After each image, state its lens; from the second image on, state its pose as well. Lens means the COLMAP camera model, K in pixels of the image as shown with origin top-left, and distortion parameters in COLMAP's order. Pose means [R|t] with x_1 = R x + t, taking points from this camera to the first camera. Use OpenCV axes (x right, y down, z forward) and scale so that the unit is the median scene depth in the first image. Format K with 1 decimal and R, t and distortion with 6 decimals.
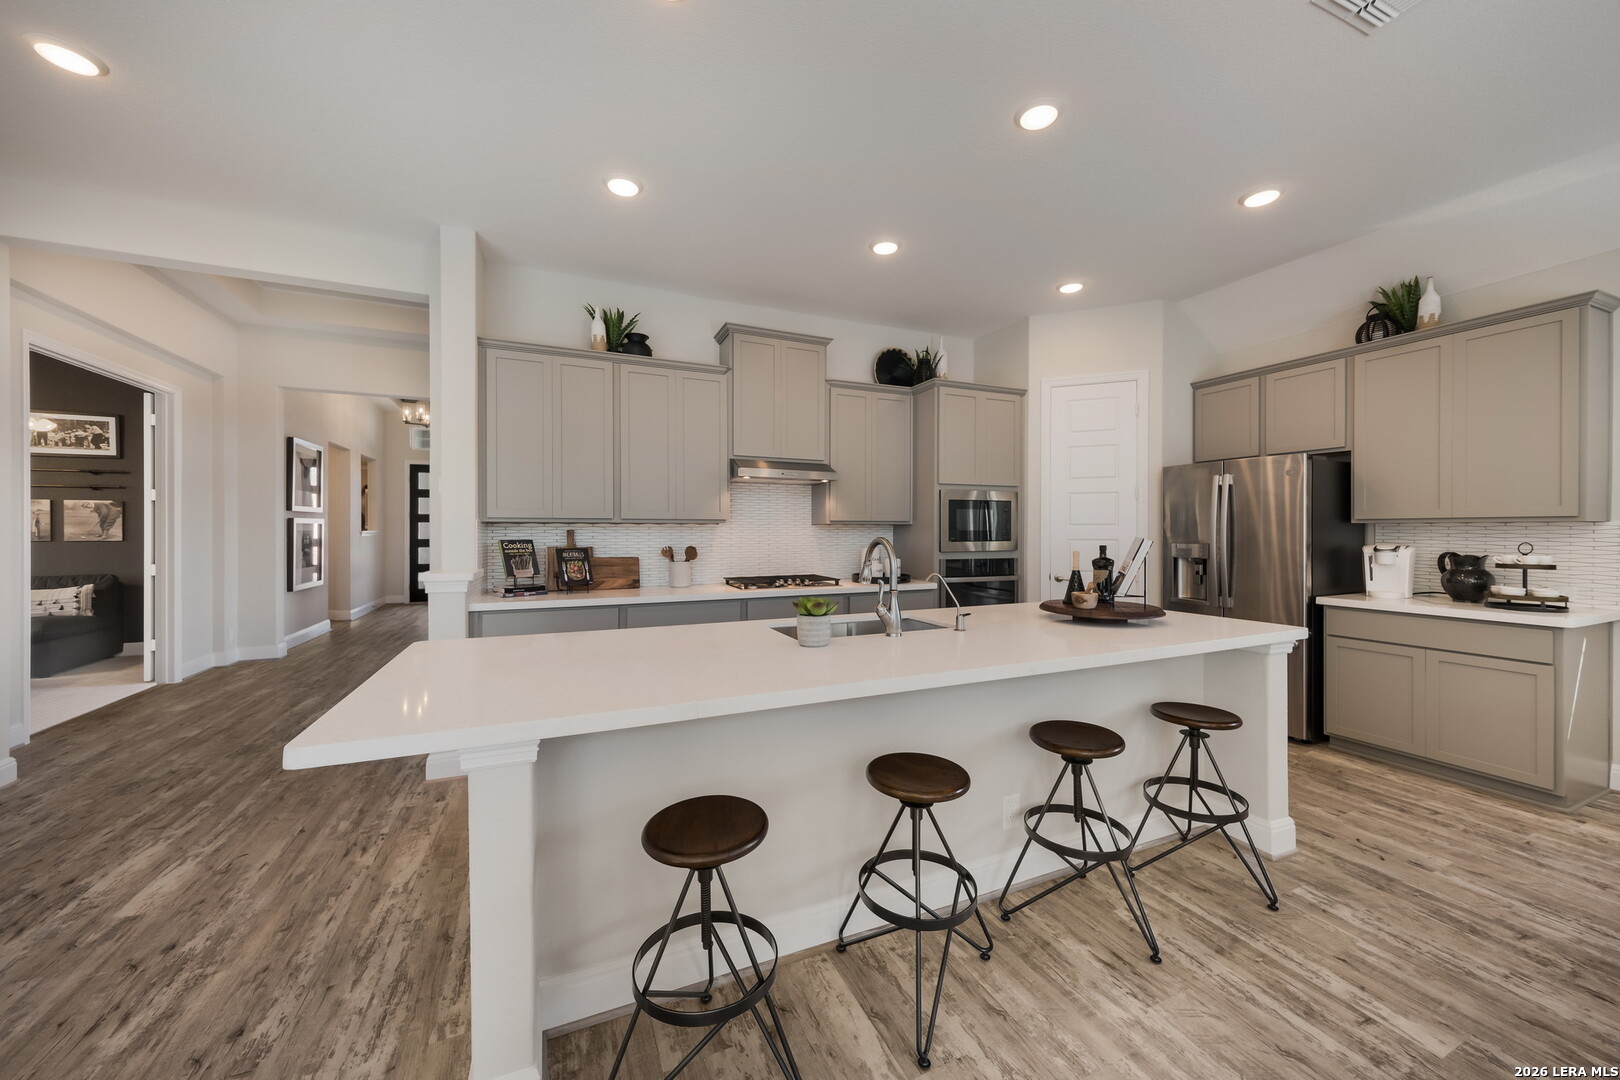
lens RADIAL K [[574.8, 0, 804.0], [0, 574.8, 531.3], [0, 0, 1]] dist [-0.006425, -0.000137]
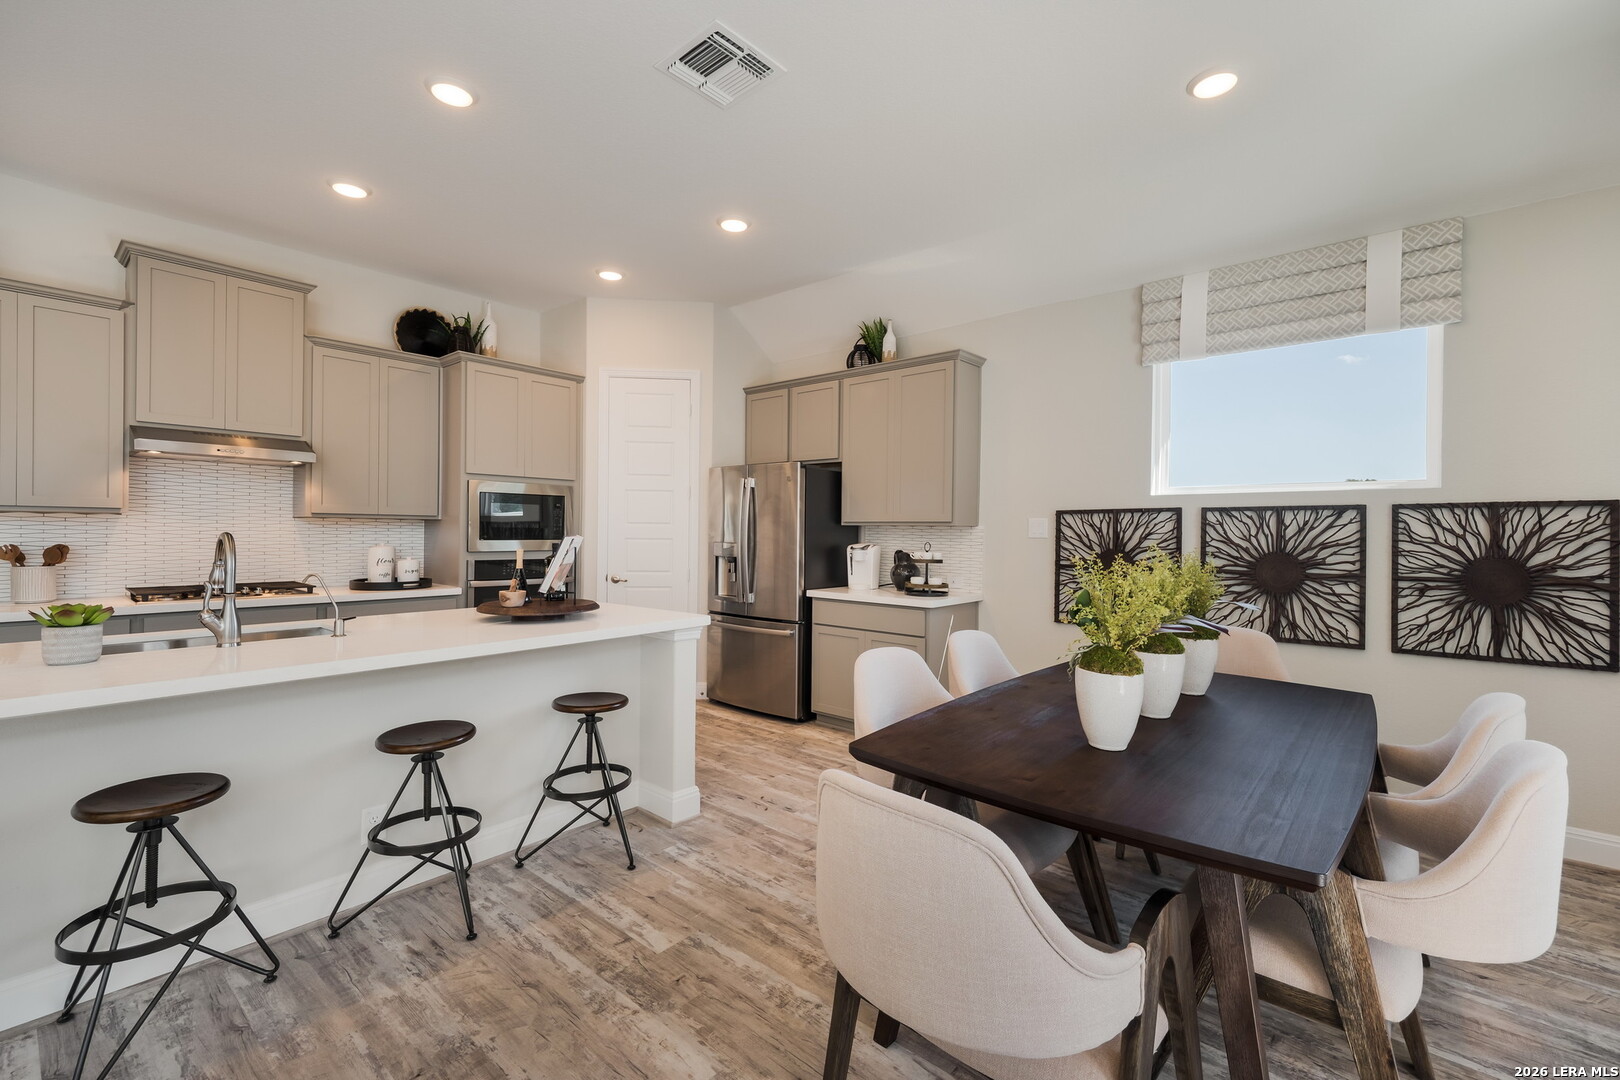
lens RADIAL K [[680.6, 0, 809.8], [0, 680.6, 532.8], [0, 0, 1]] dist [-0.002045, -0.000589]
pose [[0.893771, 0.009324, 0.448427, 0.296727], [-0.011663, 0.999929, 0.002454, -0.001584], [-0.448372, -0.007424, 0.893816, -0.191547]]
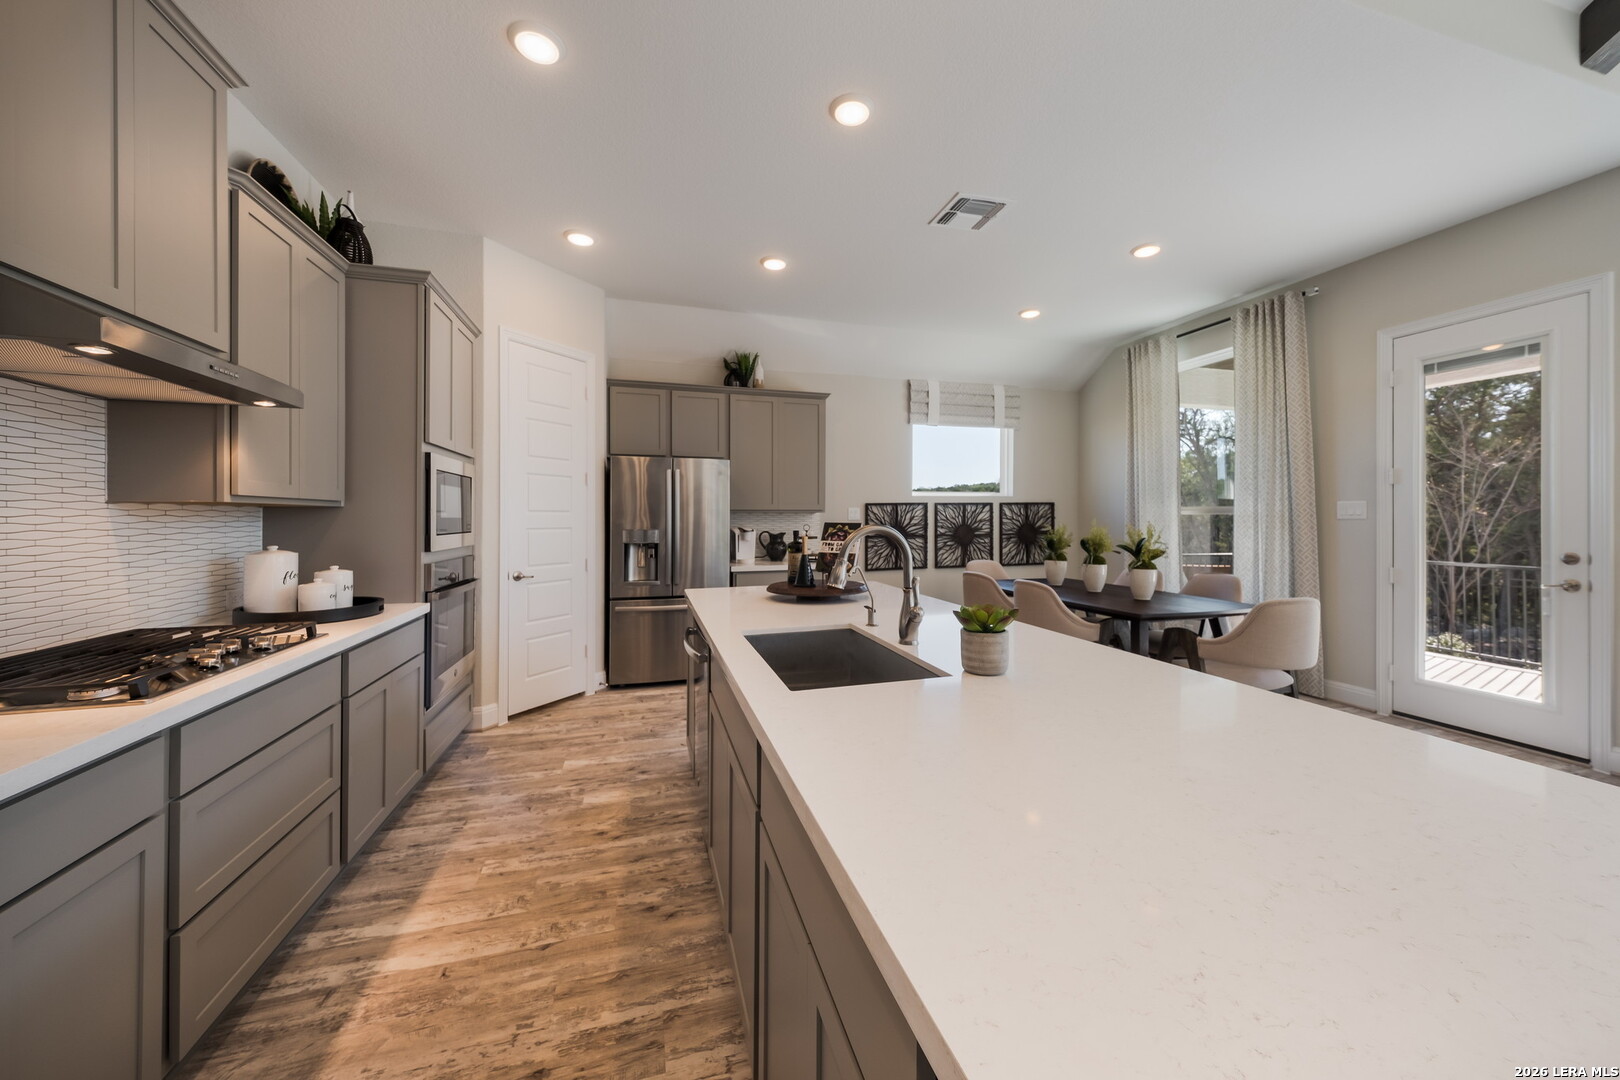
lens RADIAL K [[574.2, 0, 811.9], [0, 574.2, 515.5], [0, 0, 1]] dist [0.042728, 0.000017]
pose [[0.107254, 0.003524, 0.994225, -0.440962], [0.002422, 0.999990, -0.003805, -0.001311], [-0.994229, 0.002816, 0.107245, 0.648346]]
